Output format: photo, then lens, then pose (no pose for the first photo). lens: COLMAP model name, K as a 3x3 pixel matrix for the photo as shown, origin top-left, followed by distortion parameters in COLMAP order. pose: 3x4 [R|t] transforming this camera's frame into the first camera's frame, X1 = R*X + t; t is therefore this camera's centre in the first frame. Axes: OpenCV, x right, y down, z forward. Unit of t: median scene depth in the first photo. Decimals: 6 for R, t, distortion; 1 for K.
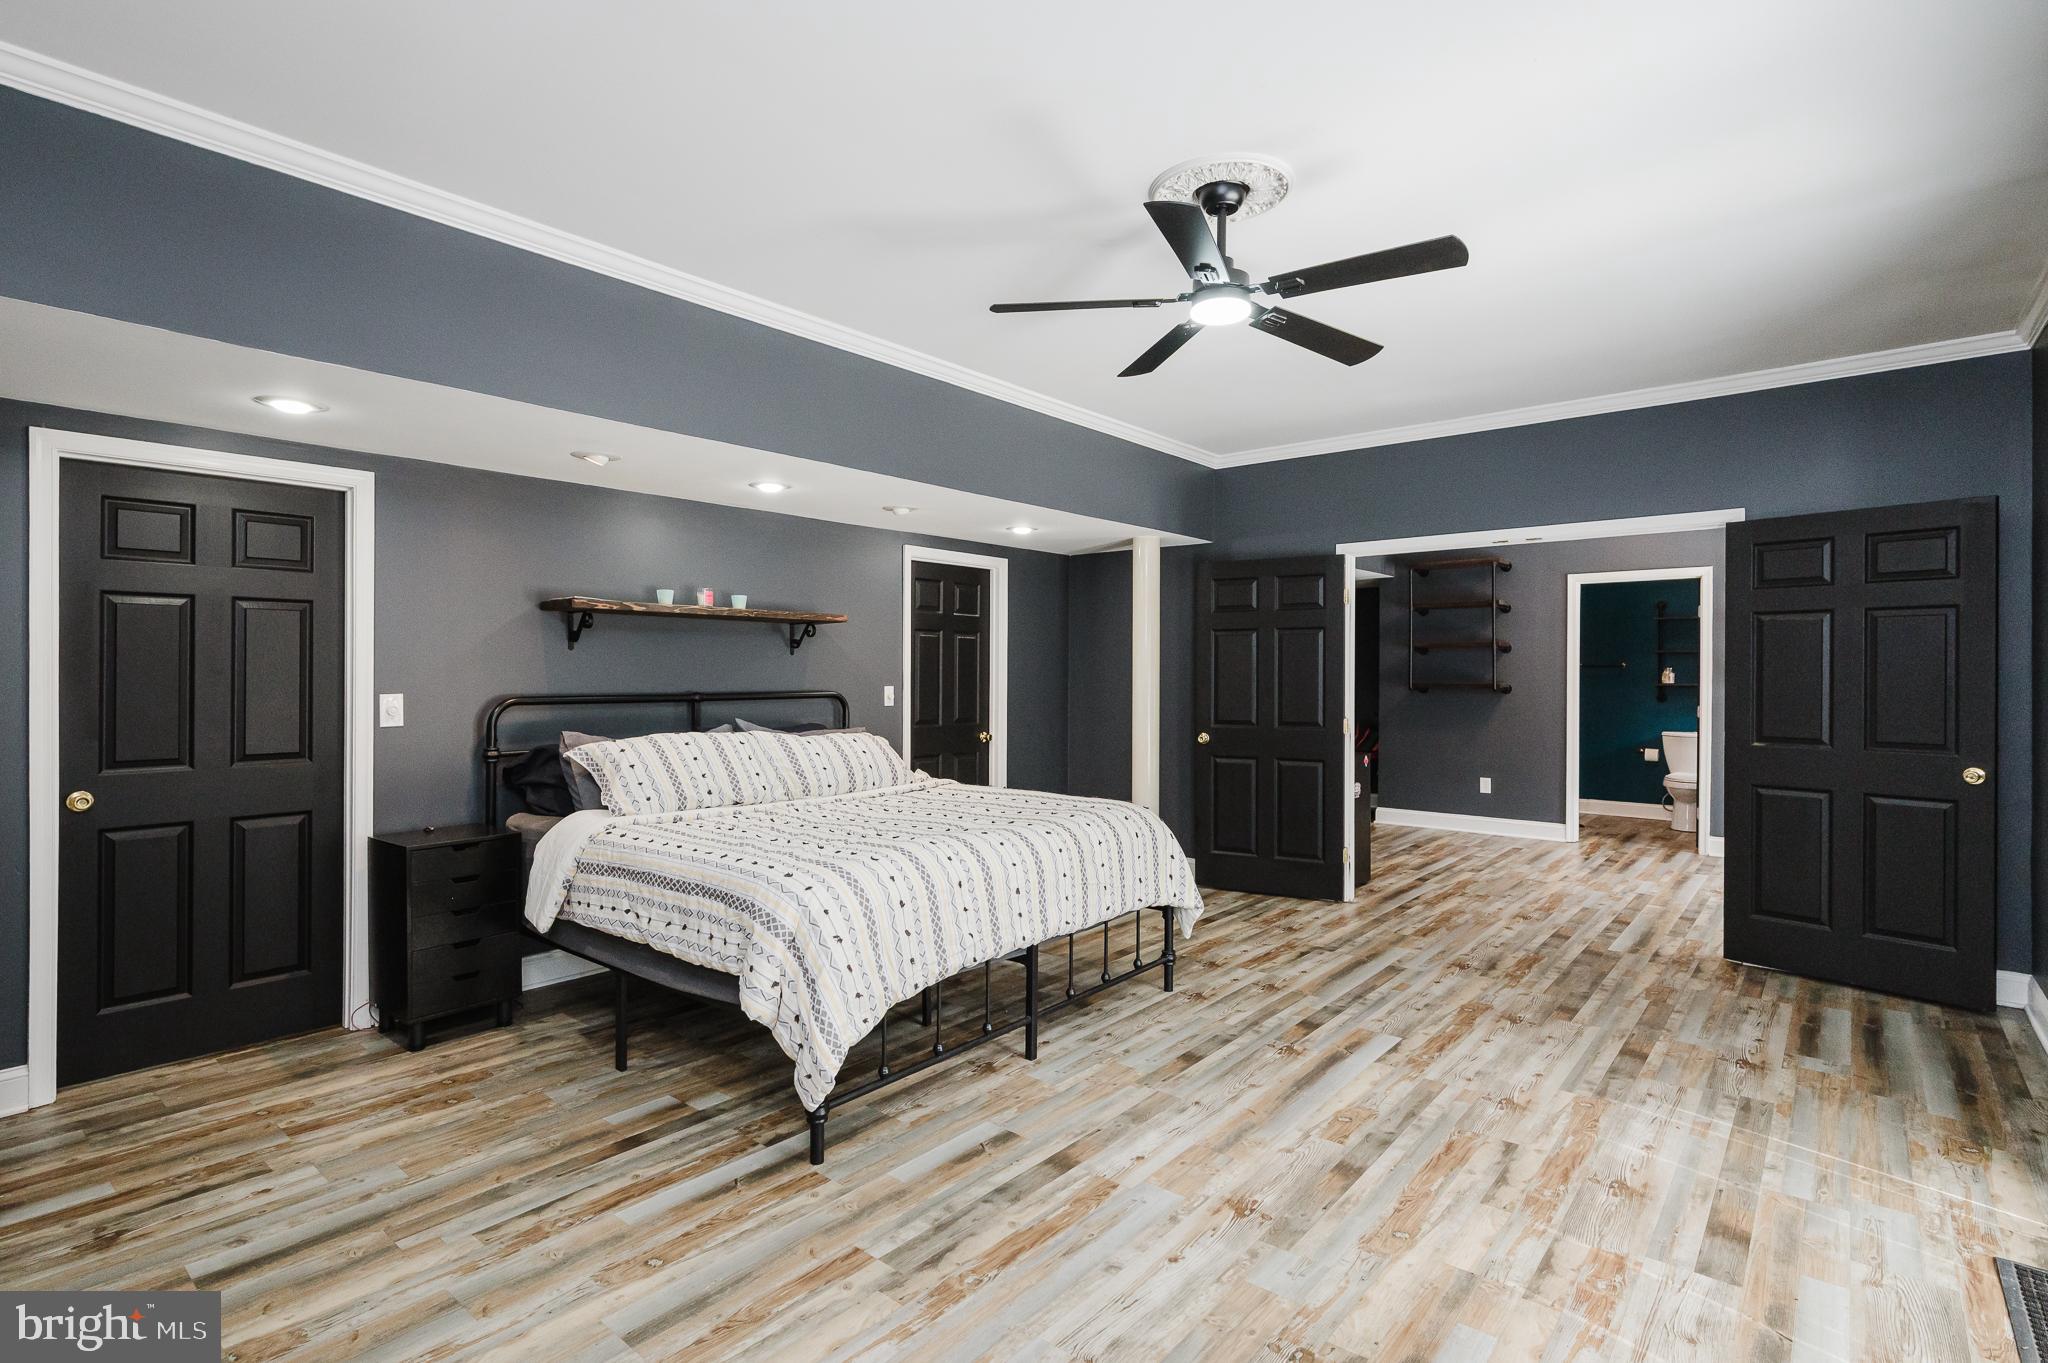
lens RADIAL K [[943.8, 0, 1025.1], [0, 943.8, 672.4], [0, 0, 1]] dist [0.002990, 0.000183]
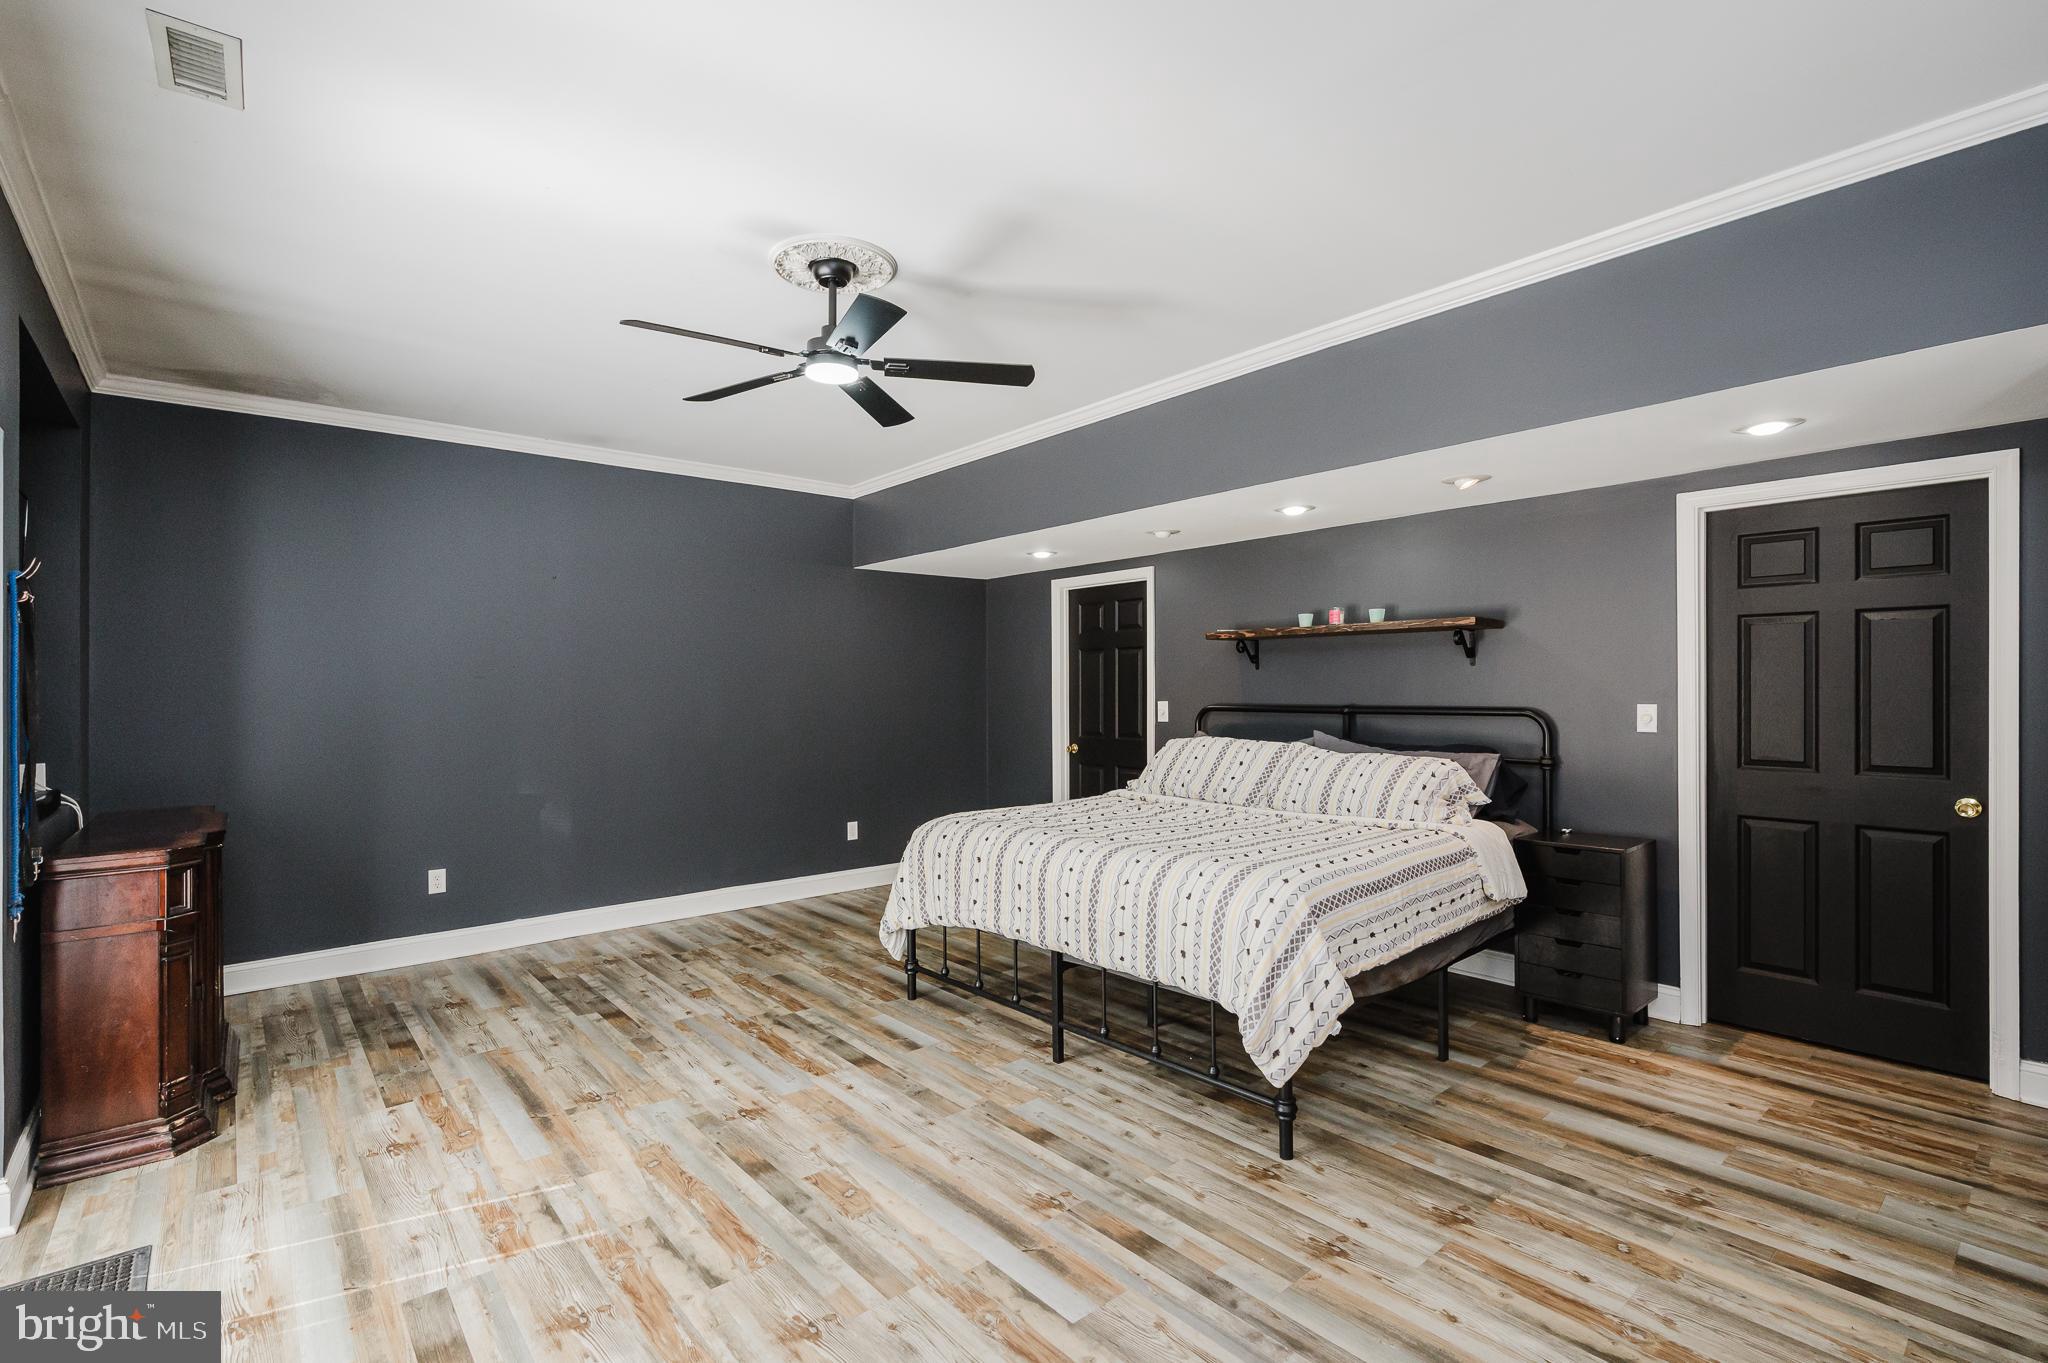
lens RADIAL K [[901.6, 0, 1026.7], [0, 901.6, 698.5], [0, 0, 1]] dist [-0.009137, 0.000403]
pose [[-0.123041, 0.010973, -0.992341, 0.966614], [0.006059, 0.999929, 0.010305, 0.000345], [0.992383, -0.004745, -0.123098, 1.067677]]
